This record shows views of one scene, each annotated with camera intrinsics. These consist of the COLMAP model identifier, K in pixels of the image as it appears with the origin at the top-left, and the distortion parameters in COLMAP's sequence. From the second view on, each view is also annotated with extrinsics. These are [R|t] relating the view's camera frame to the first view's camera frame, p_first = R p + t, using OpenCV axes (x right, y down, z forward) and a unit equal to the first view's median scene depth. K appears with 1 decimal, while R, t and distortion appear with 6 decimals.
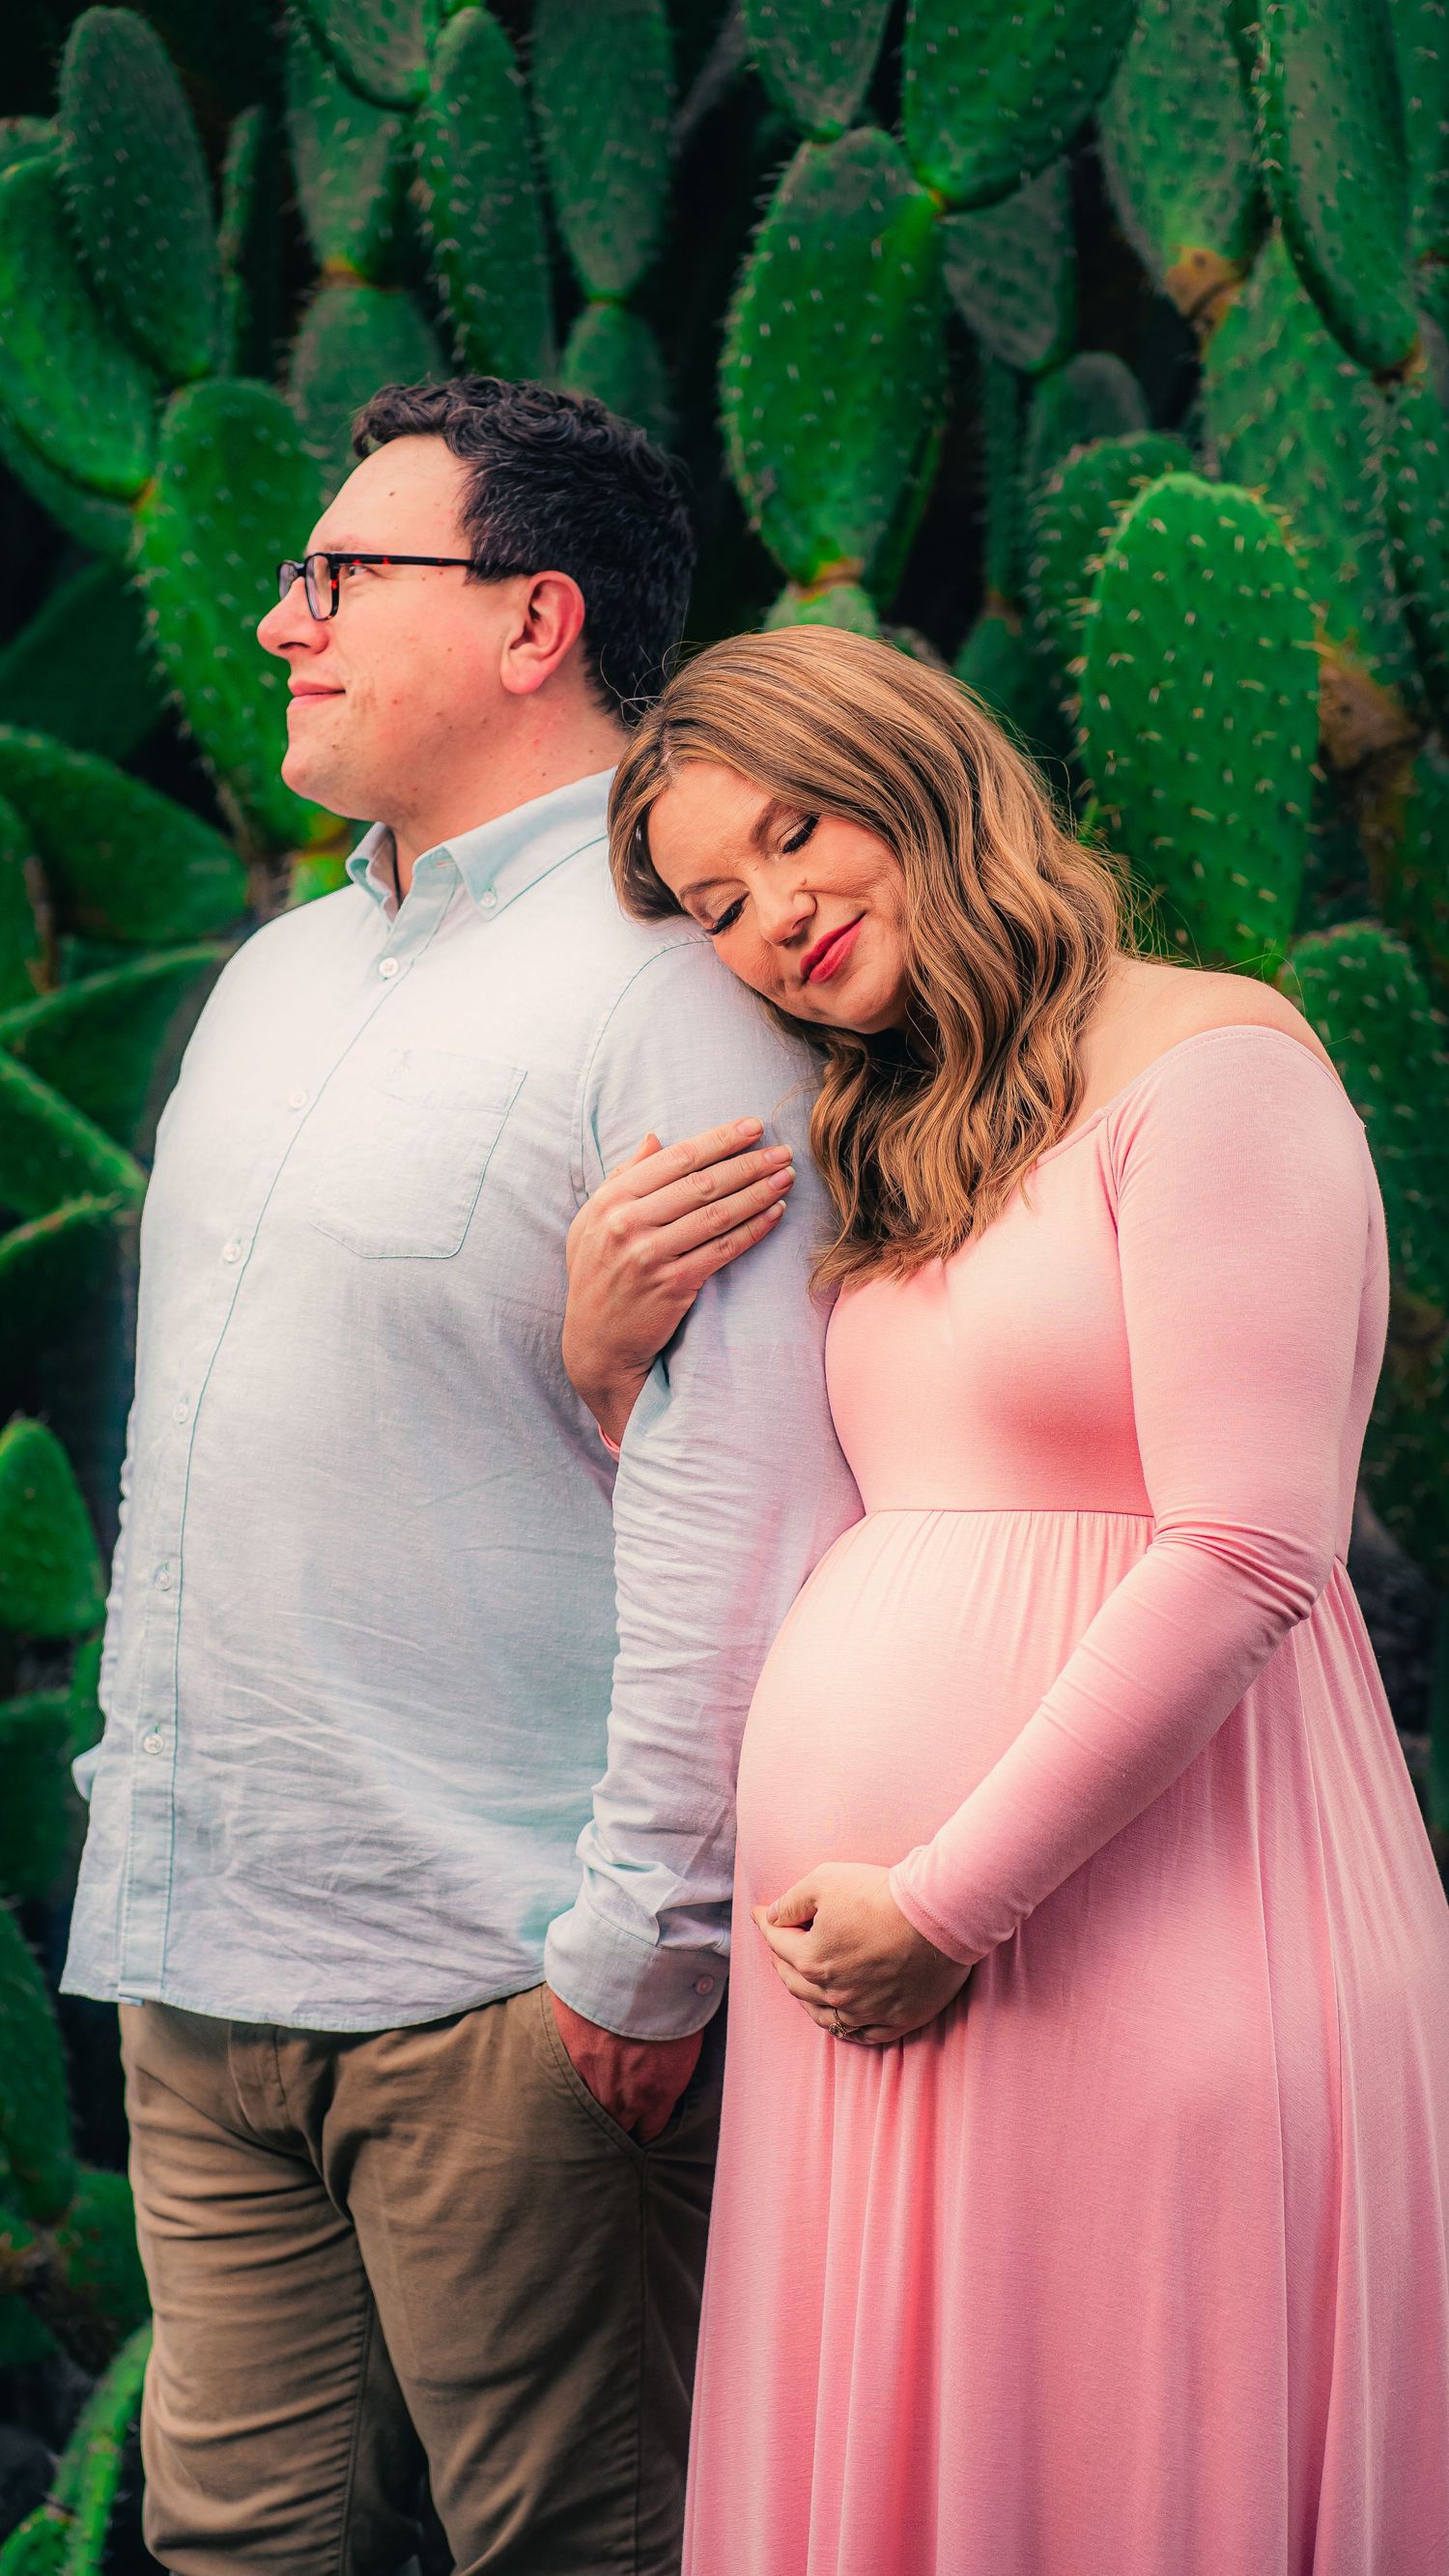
lens RADIAL K [[6481.4, 0, 722.9], [0, 6481.4, 1284.6], [0, 0, 1]] dist [-0.015832, 0.000000]
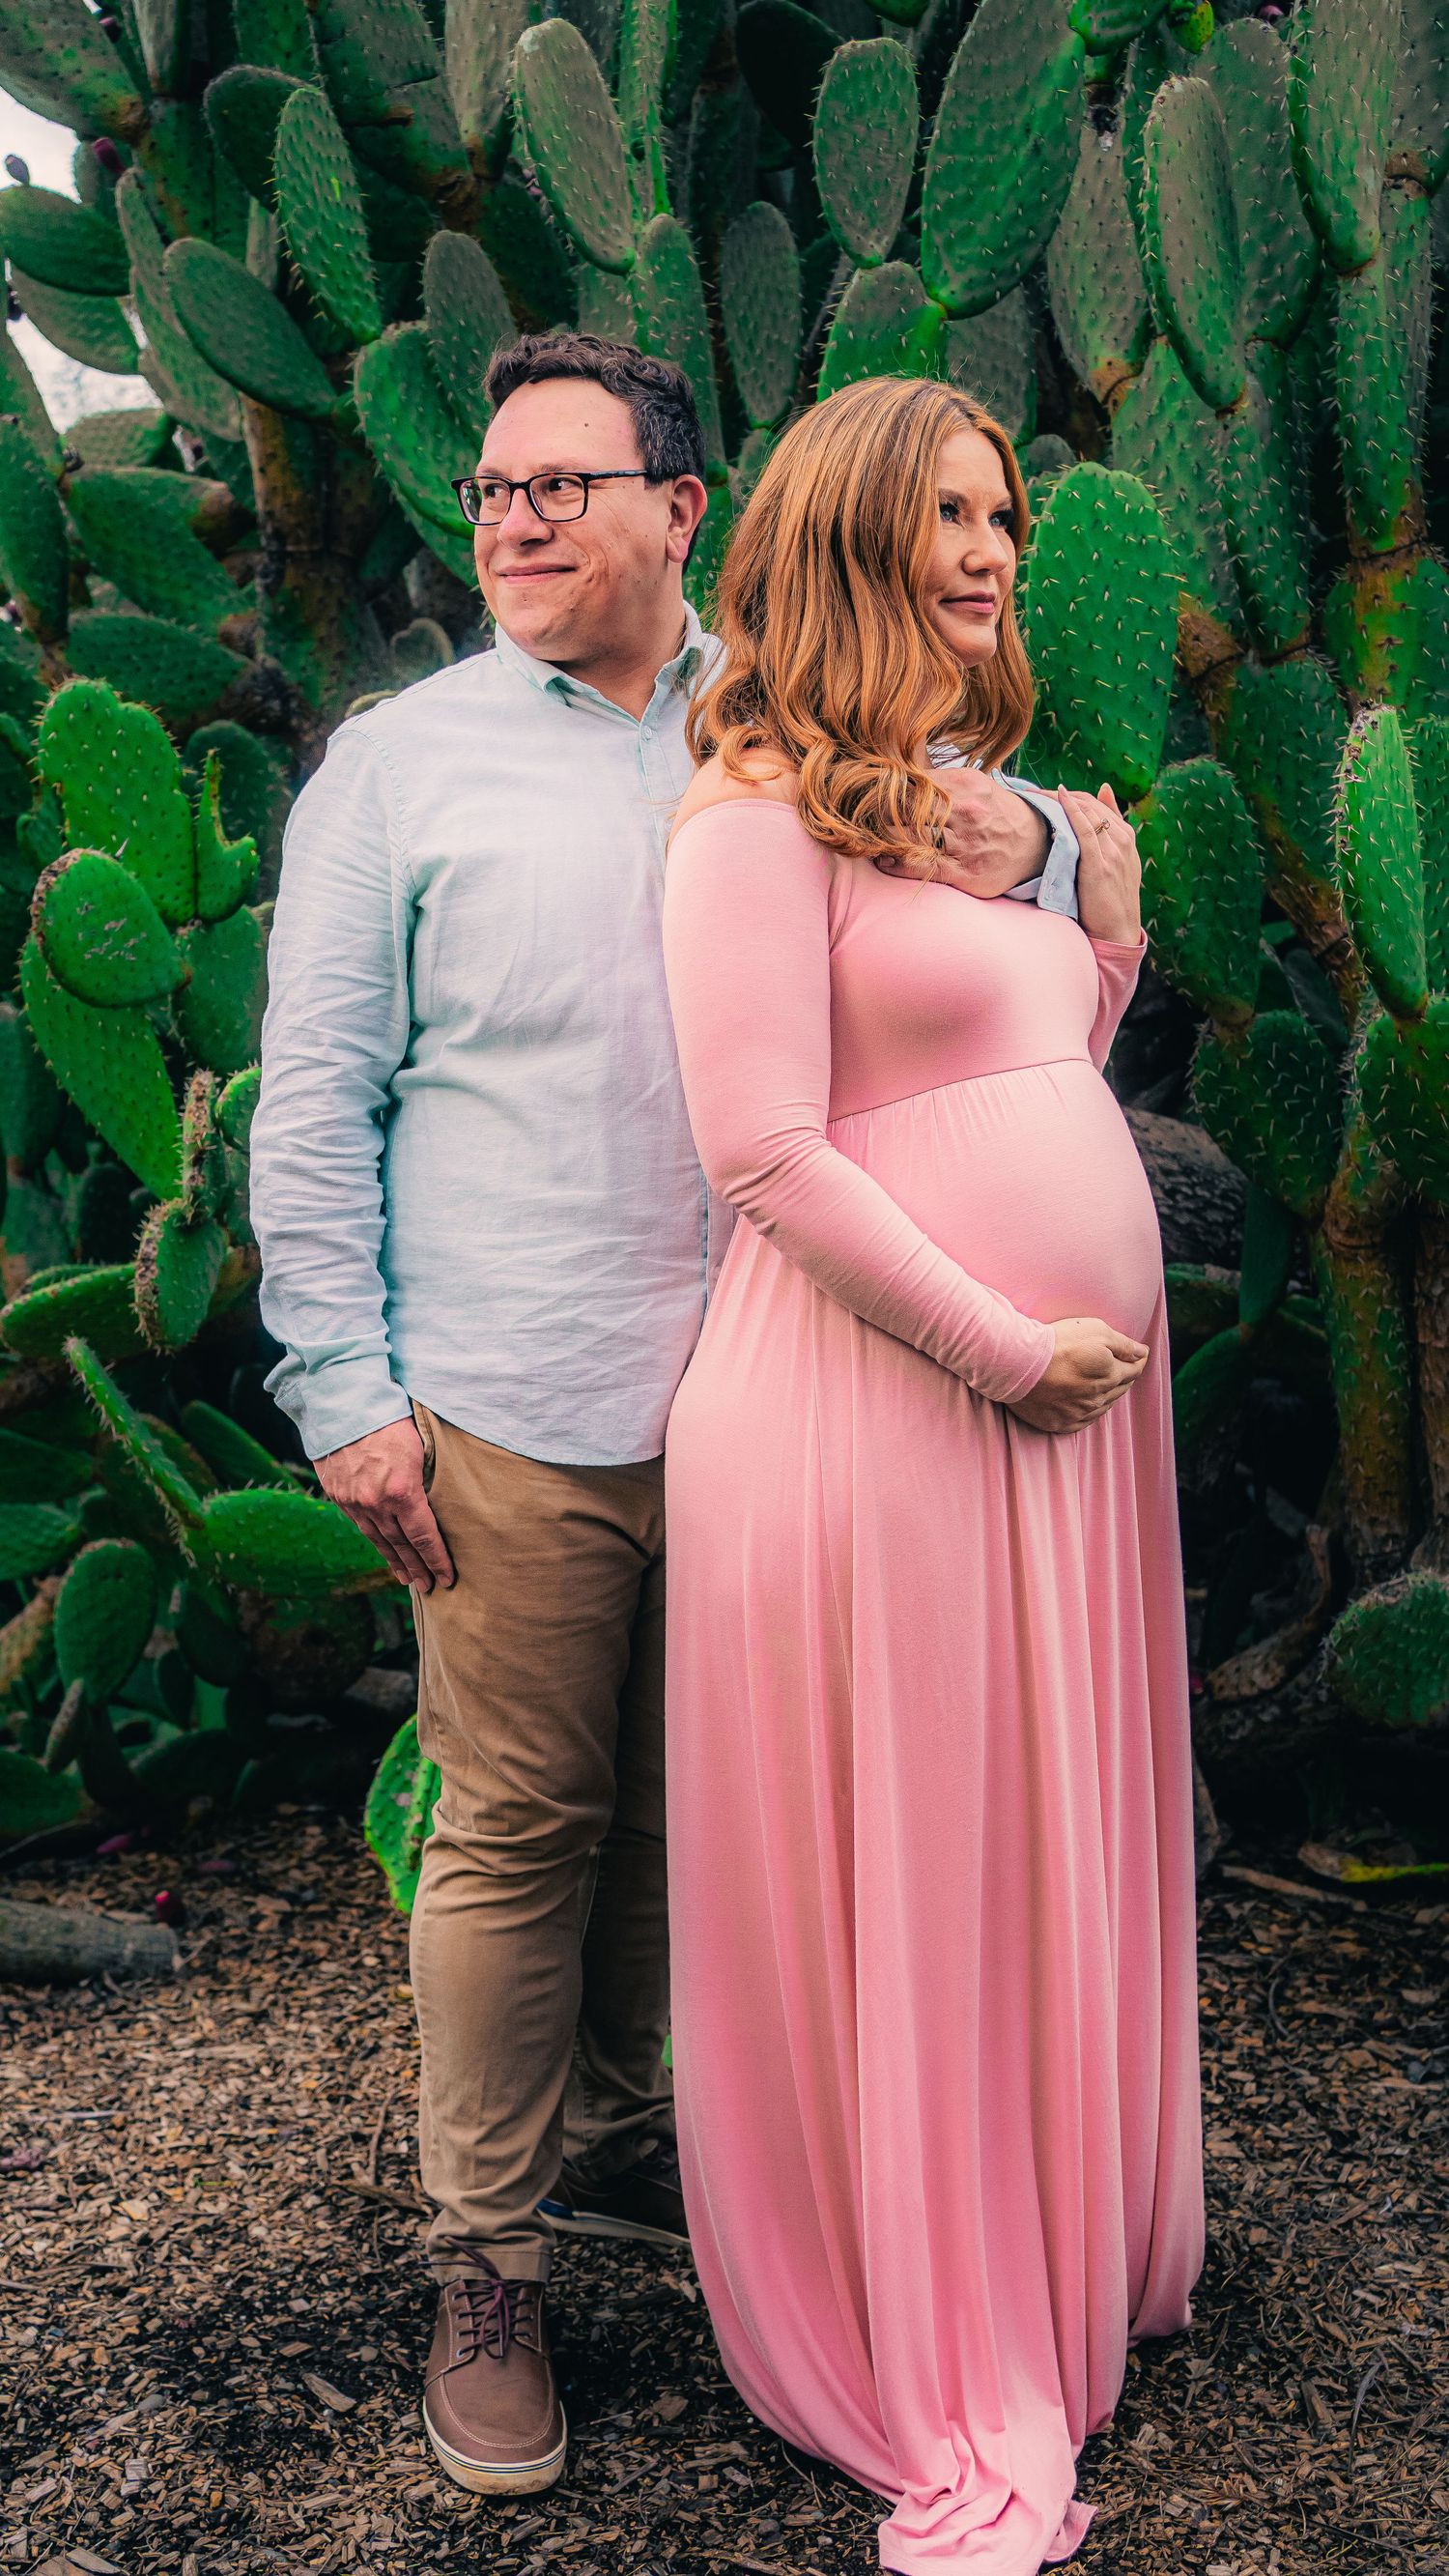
lens RADIAL K [[2606.7, 0, 719.1], [0, 2606.7, 1302.8], [0, 0, 1]] dist [0.030038, 0.000000]
pose [[0.995790, 0.001979, -0.091646, 0.037874], [0.004995, 0.997110, 0.075809, 0.029019], [0.091531, -0.075947, 0.992902, 0.329506]]
